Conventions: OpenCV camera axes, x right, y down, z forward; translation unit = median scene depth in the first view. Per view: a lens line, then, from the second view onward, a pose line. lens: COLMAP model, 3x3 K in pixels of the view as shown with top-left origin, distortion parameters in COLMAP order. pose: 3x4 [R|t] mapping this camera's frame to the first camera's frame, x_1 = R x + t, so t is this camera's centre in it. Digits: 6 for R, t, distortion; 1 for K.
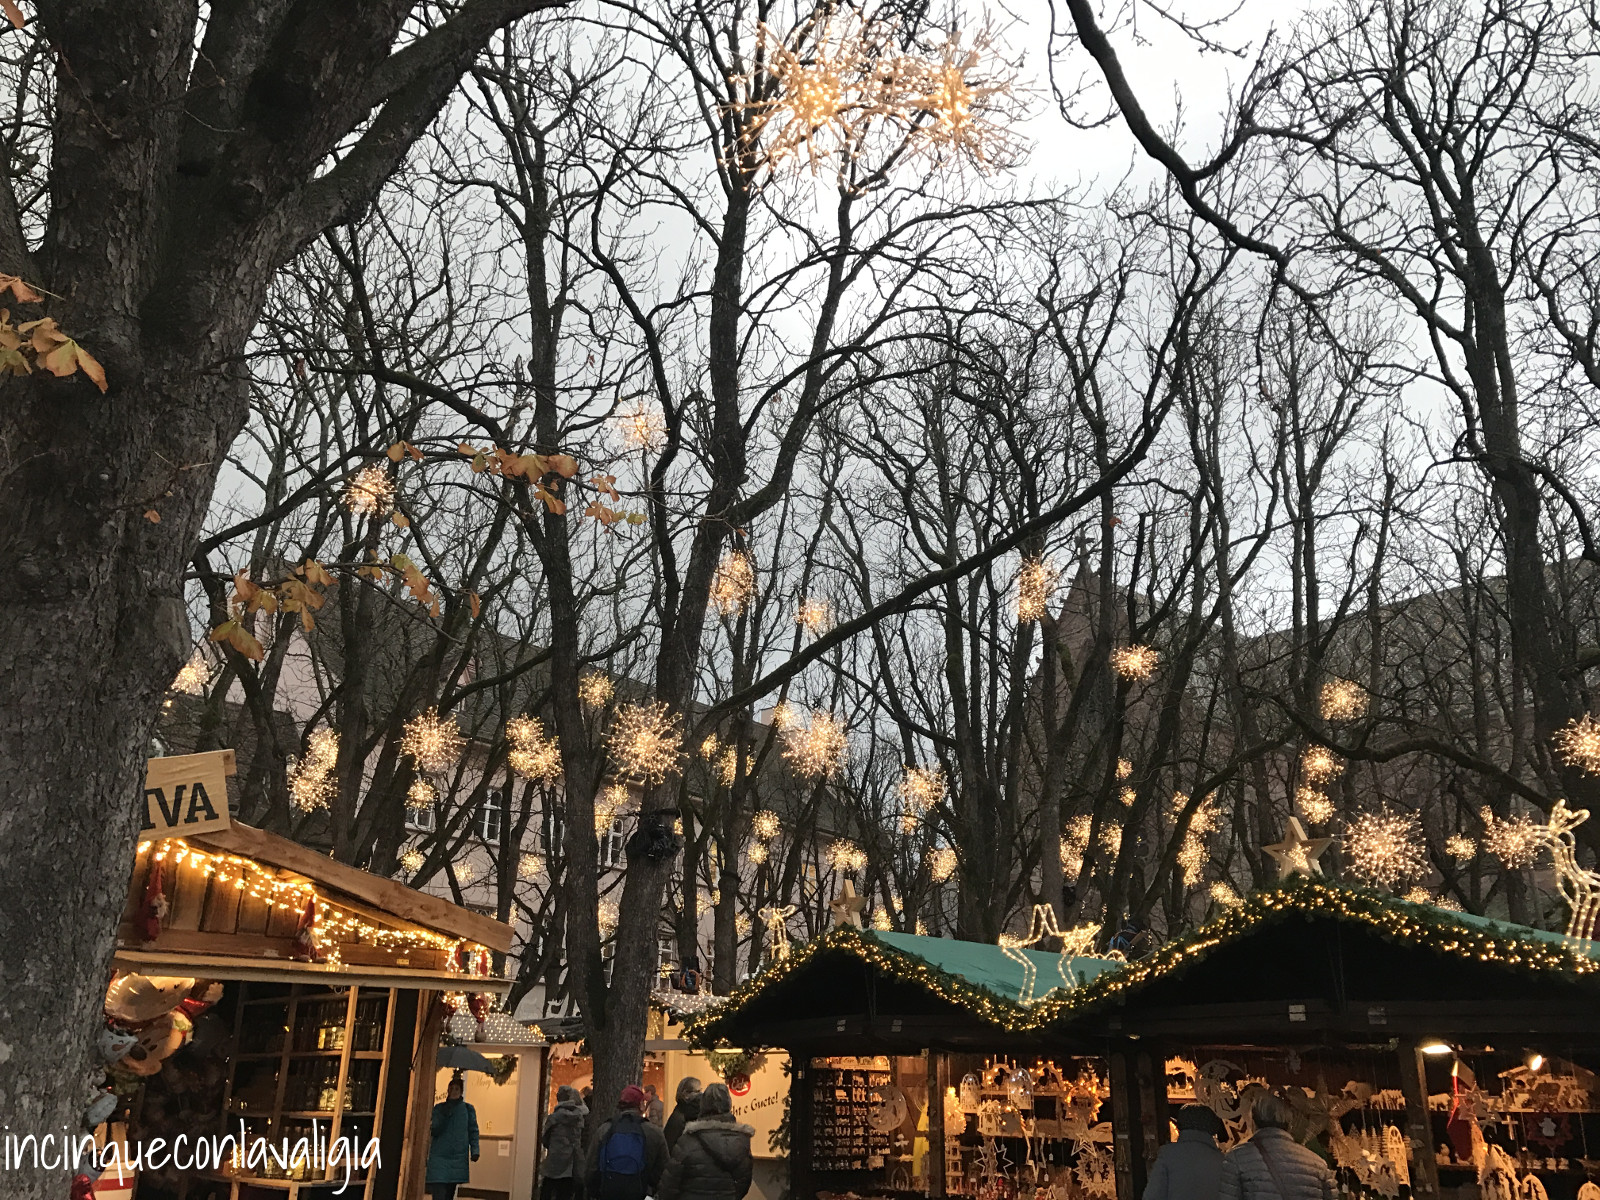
lens RADIAL K [[1309.1, 0, 783.5], [0, 1309.1, 593.9], [0, 0, 1]] dist [0.005279, -0.022824]
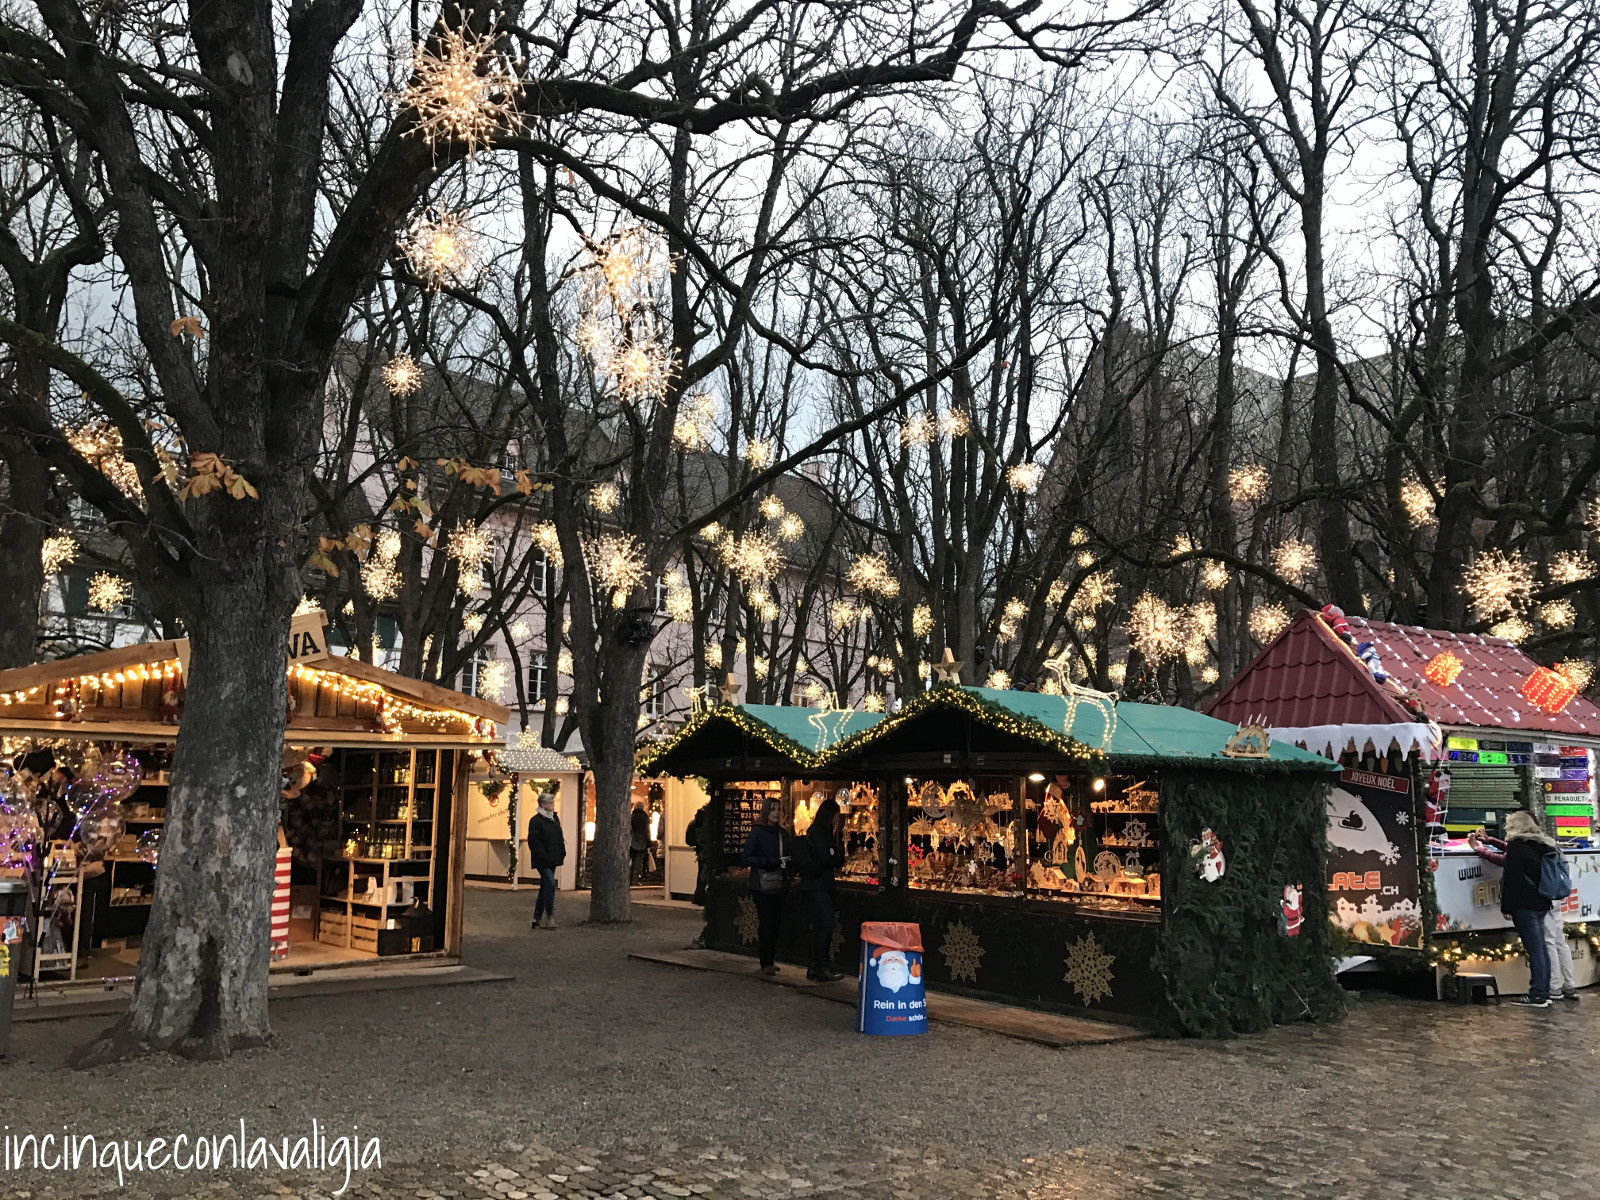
lens RADIAL K [[1309.1, 0, 811.8], [0, 1309.1, 600.0], [0, 0, 1]] dist [0.005279, -0.022824]
pose [[0.999394, -0.015732, -0.031057, 0.214562], [0.021814, 0.978220, 0.206420, -0.196270], [0.027133, -0.206973, 0.977970, -0.522495]]
